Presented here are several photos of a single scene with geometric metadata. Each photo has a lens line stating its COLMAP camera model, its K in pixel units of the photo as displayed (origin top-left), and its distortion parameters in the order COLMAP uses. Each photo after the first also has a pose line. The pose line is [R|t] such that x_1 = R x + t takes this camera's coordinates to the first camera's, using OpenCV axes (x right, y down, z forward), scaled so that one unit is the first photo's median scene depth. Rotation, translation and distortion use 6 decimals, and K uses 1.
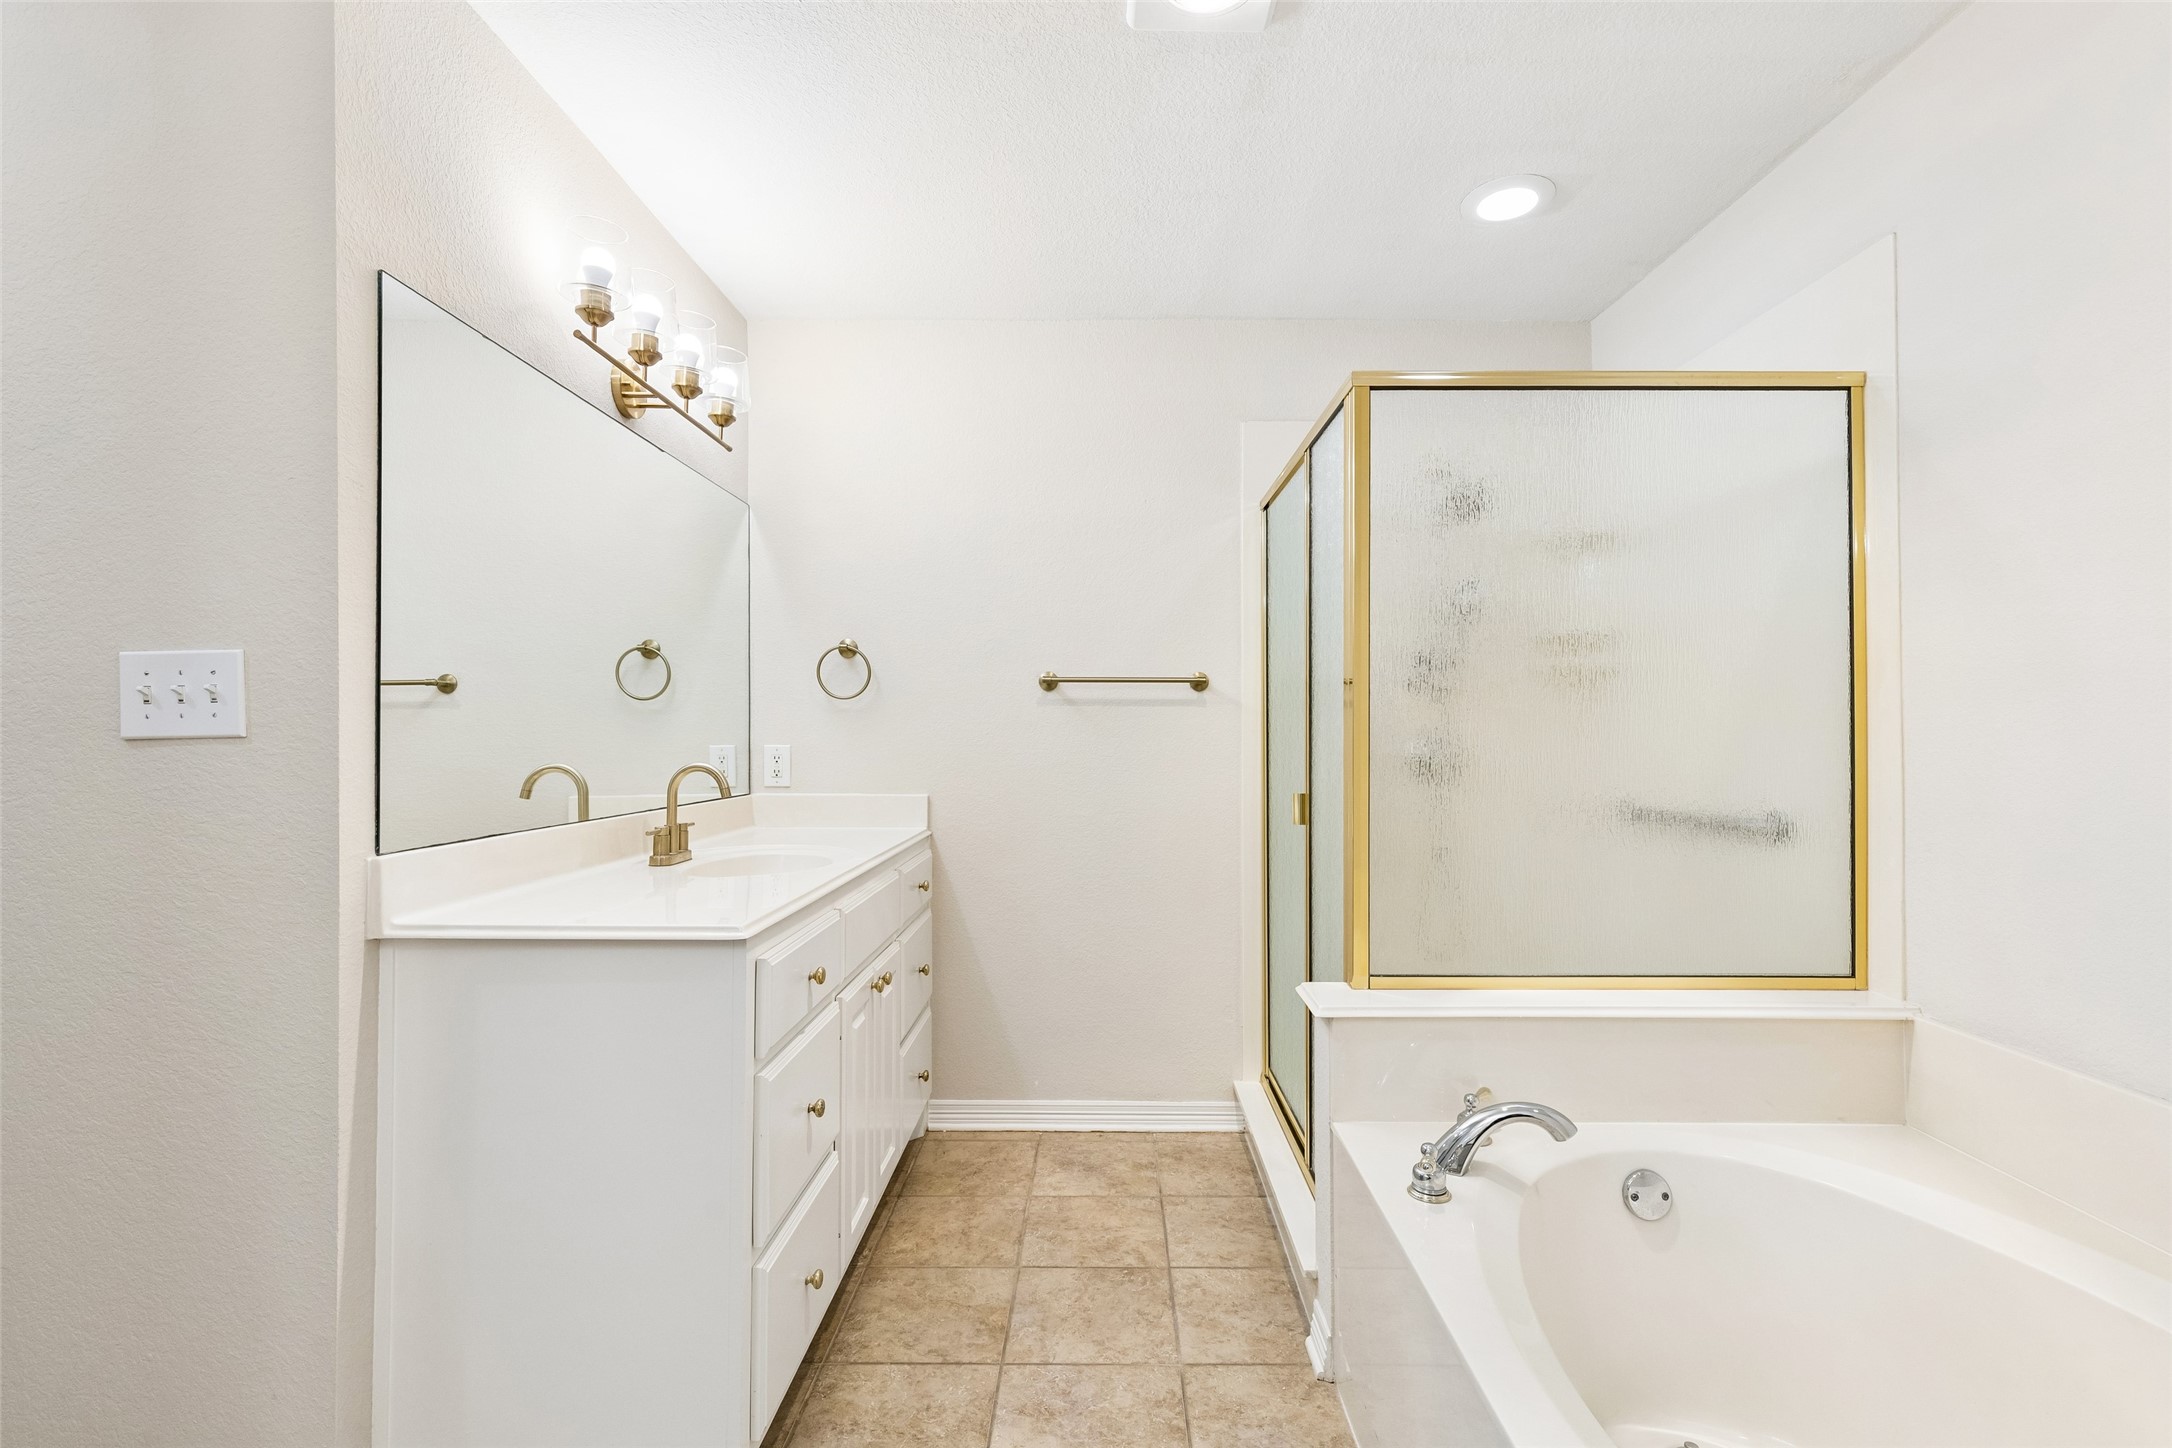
lens RADIAL K [[980.5, 0, 1086.0], [0, 980.5, 724.0], [0, 0, 1]] dist [0.001220, -0.000065]
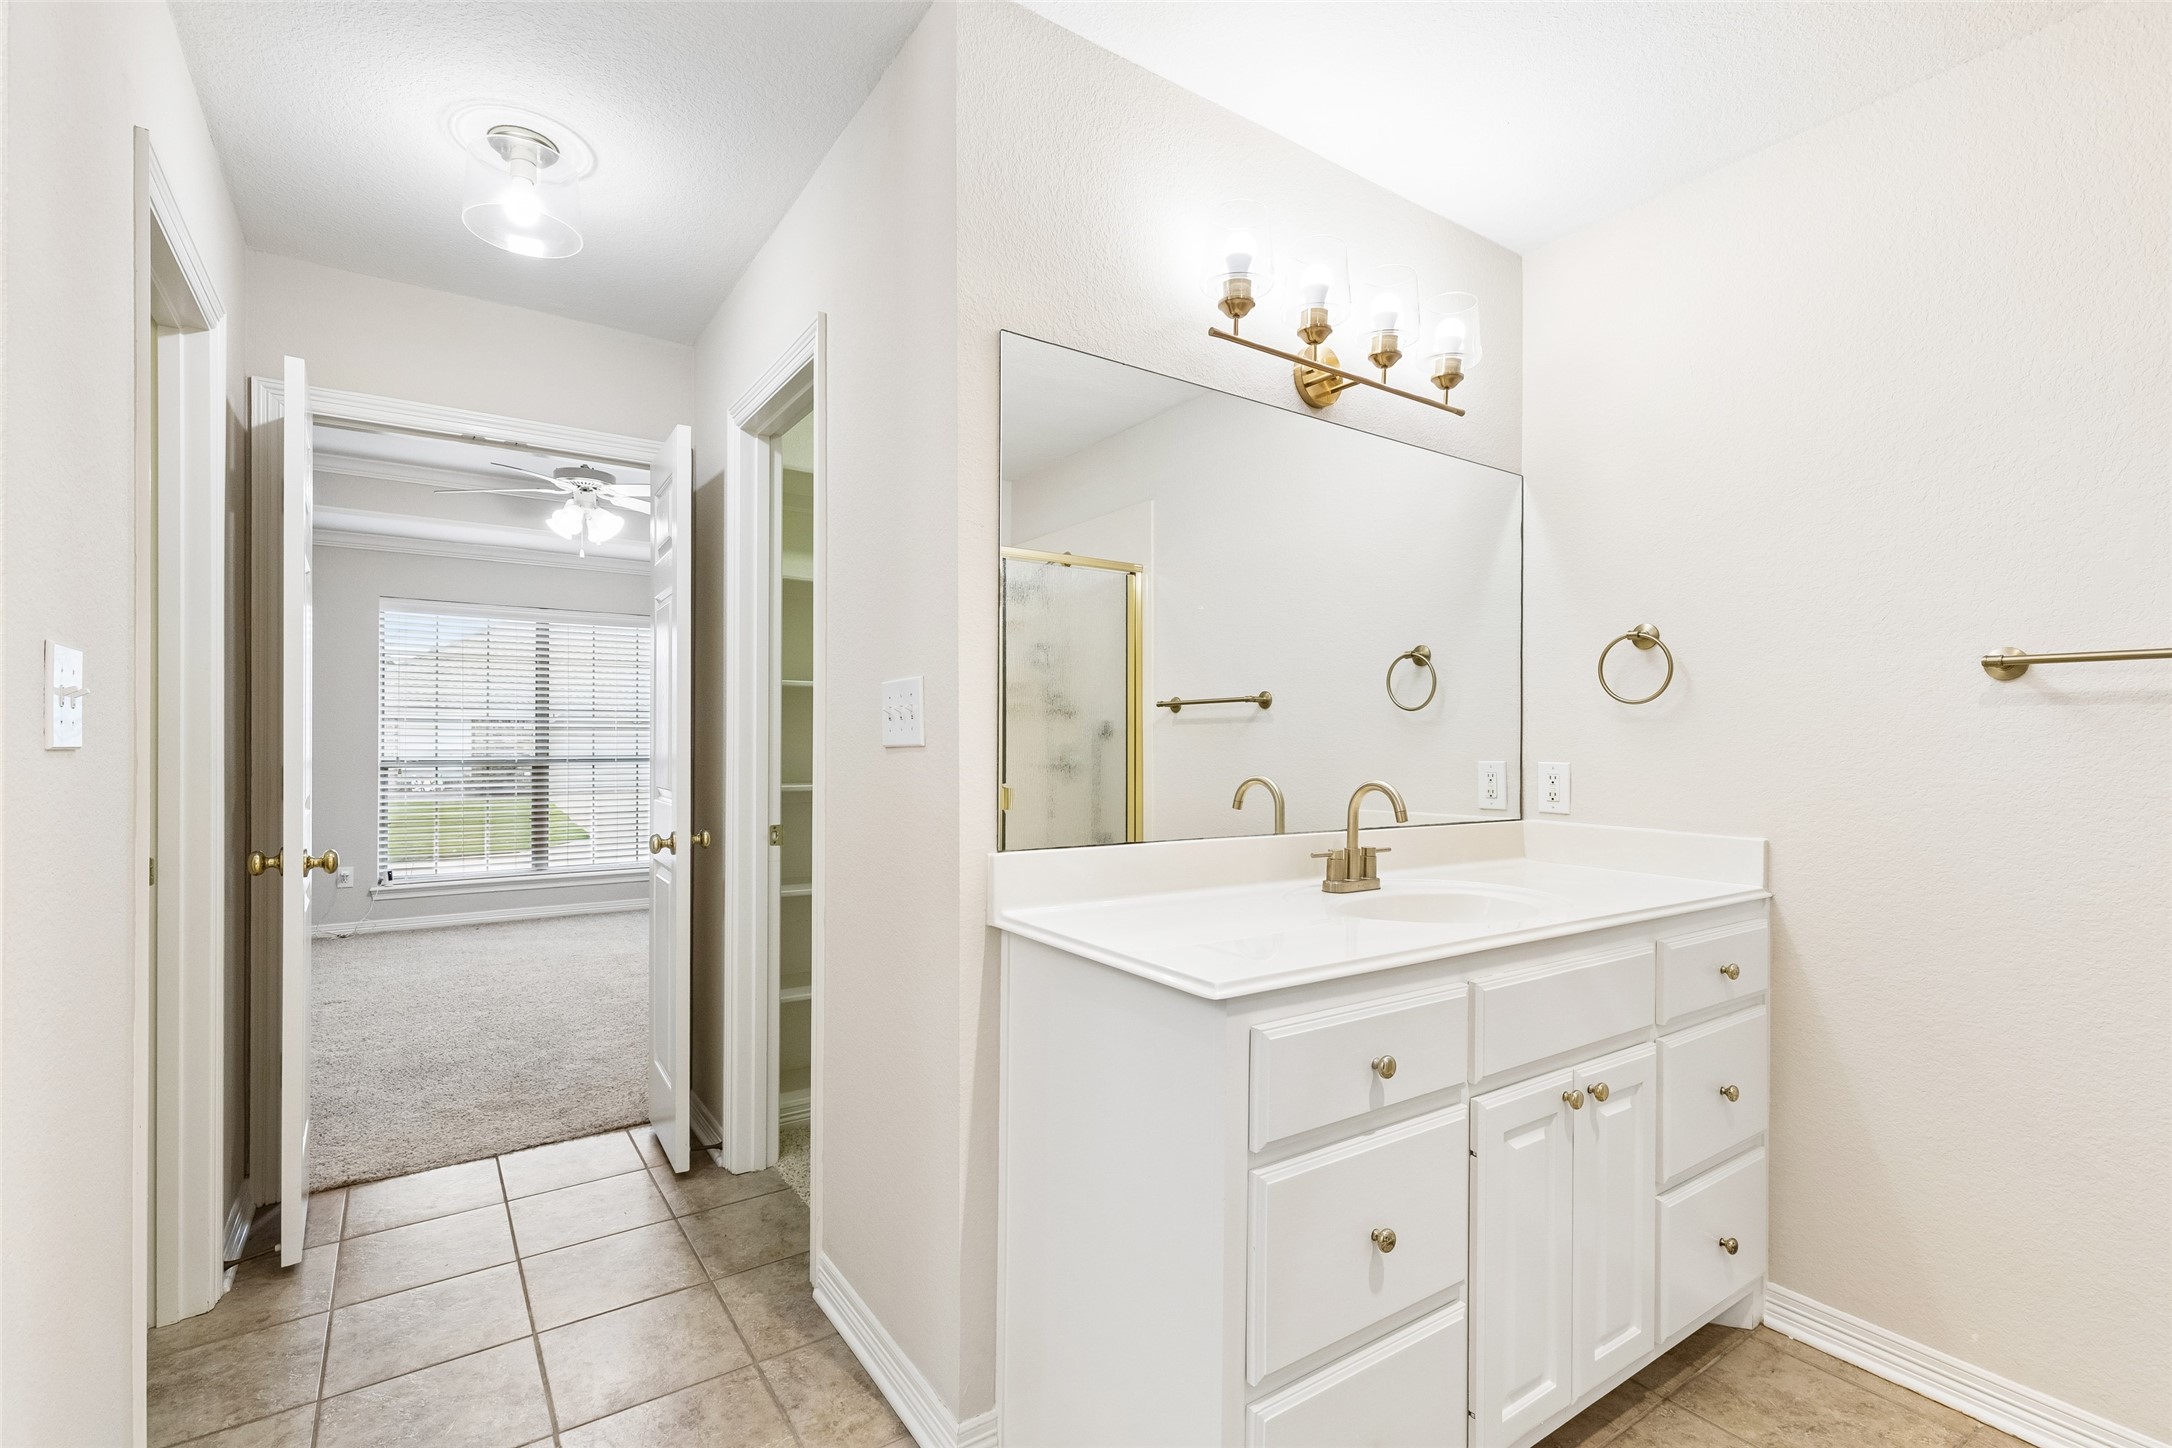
lens RADIAL K [[960.9, 0, 1080.5], [0, 960.9, 745.2], [0, 0, 1]] dist [0.004479, 0.000161]
pose [[0.576051, 0.008713, -0.817367, 0.147267], [-0.001076, 0.999950, 0.009901, -0.000315], [0.817413, -0.004824, 0.576032, 0.278802]]
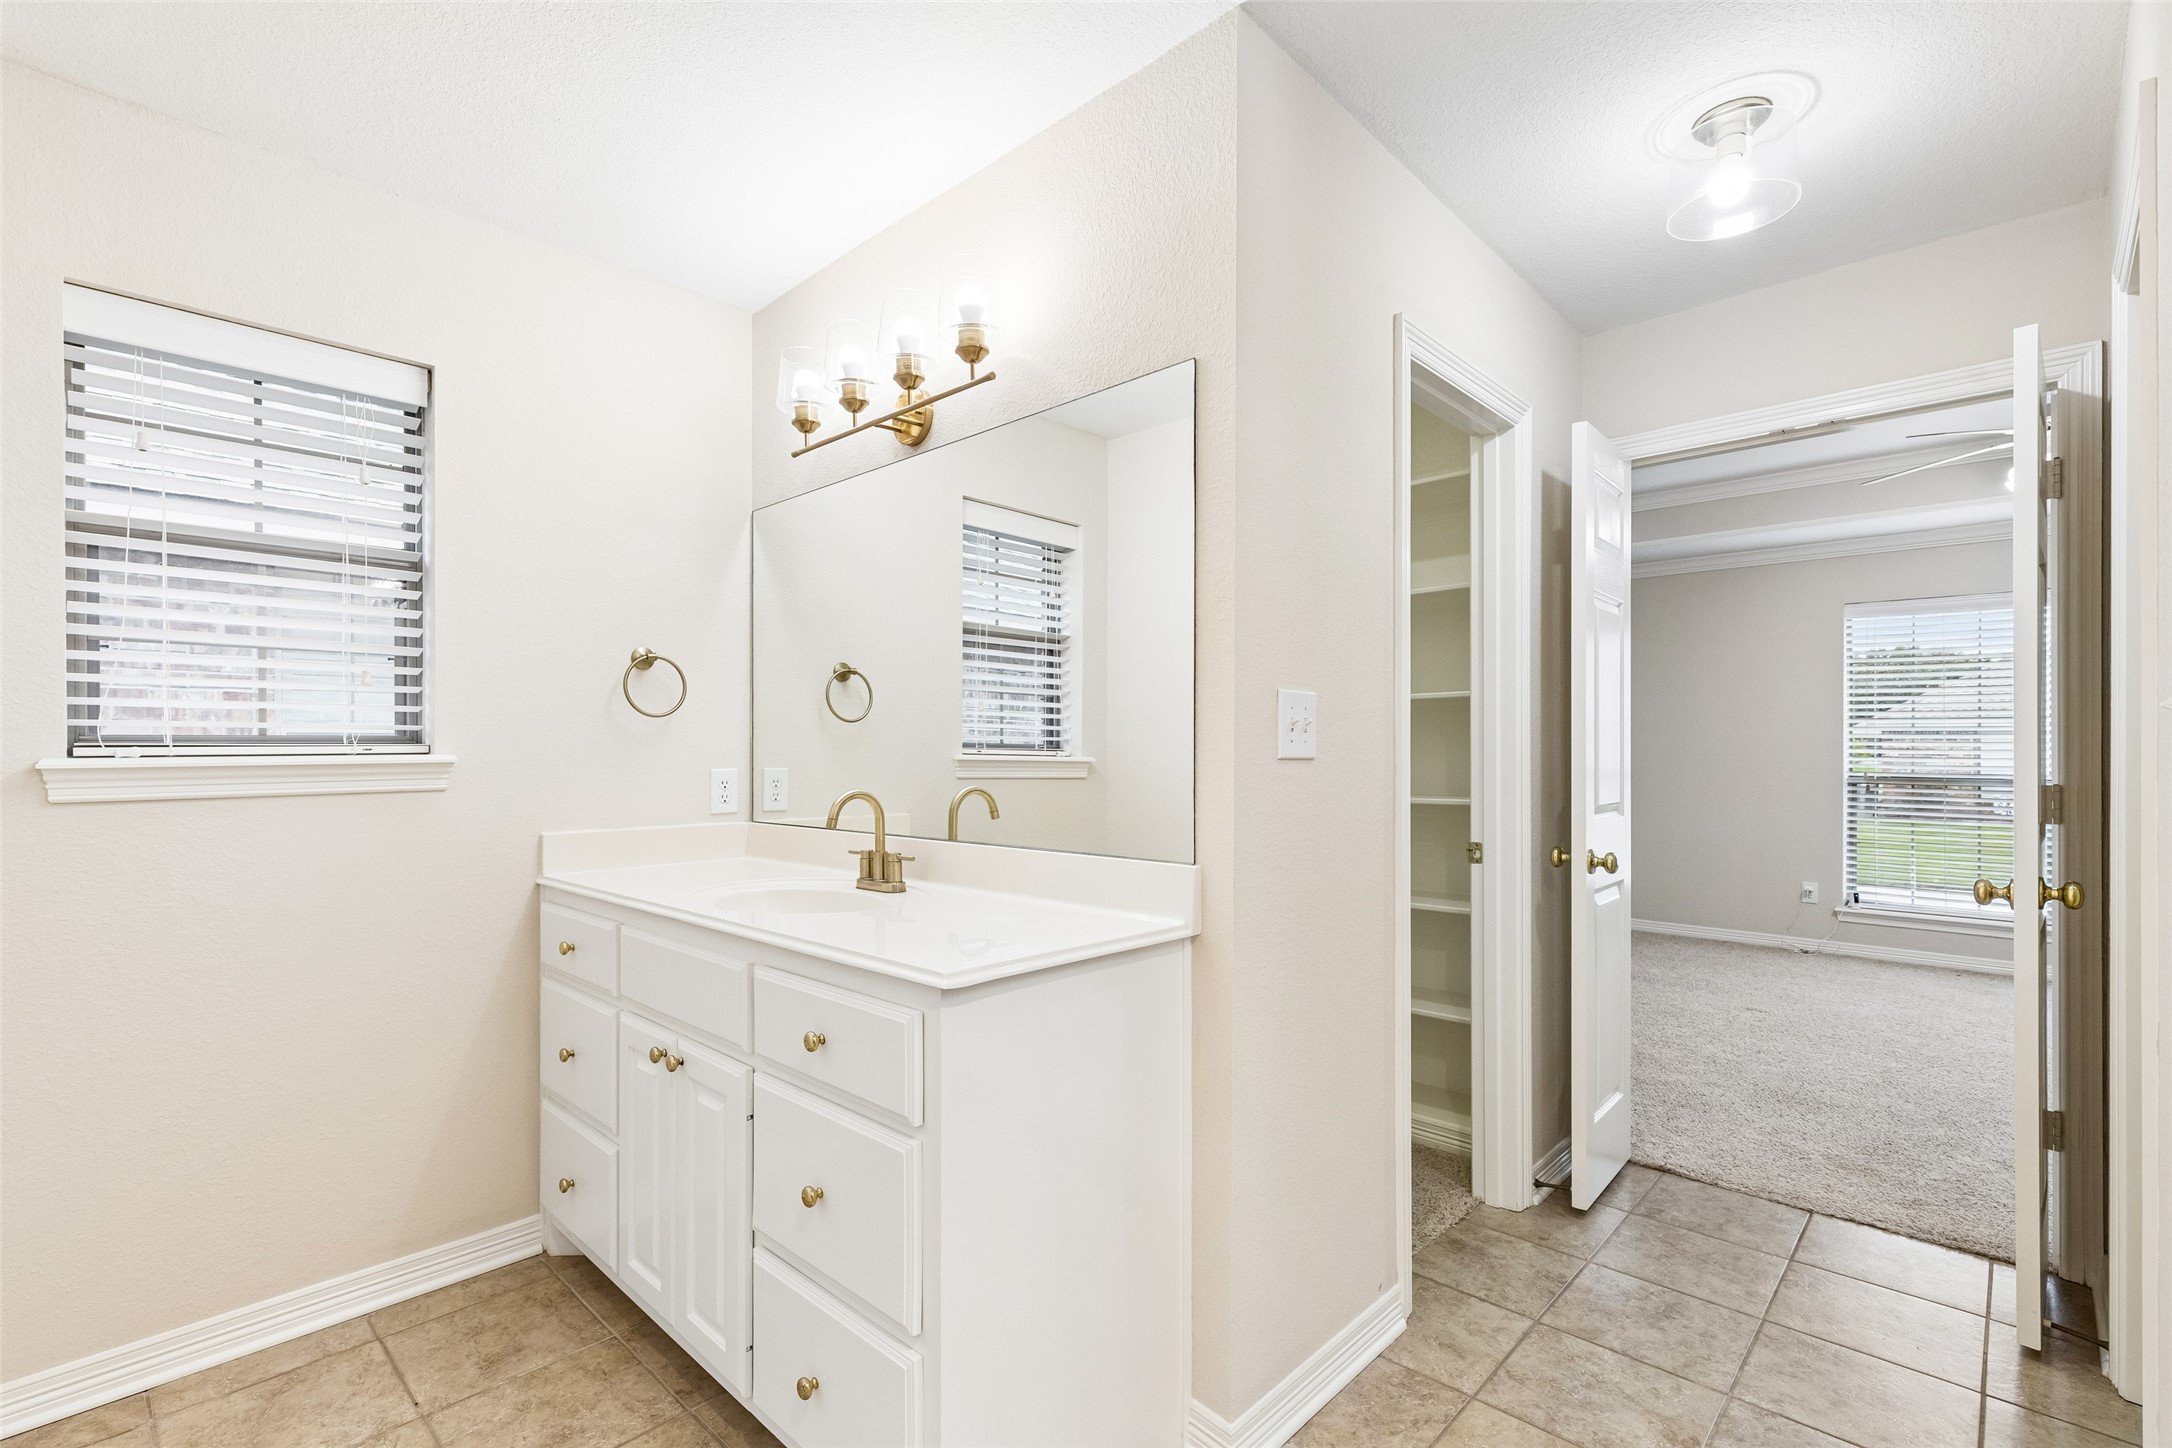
lens RADIAL K [[984.8, 0, 1086.0], [0, 984.8, 747.4], [0, 0, 1]] dist [-0.000039, 0.000179]
pose [[-0.682984, -0.001664, -0.730431, -0.018804], [-0.000106, 0.999998, -0.002178, 0.013274], [0.730433, -0.001410, -0.682983, 2.212370]]
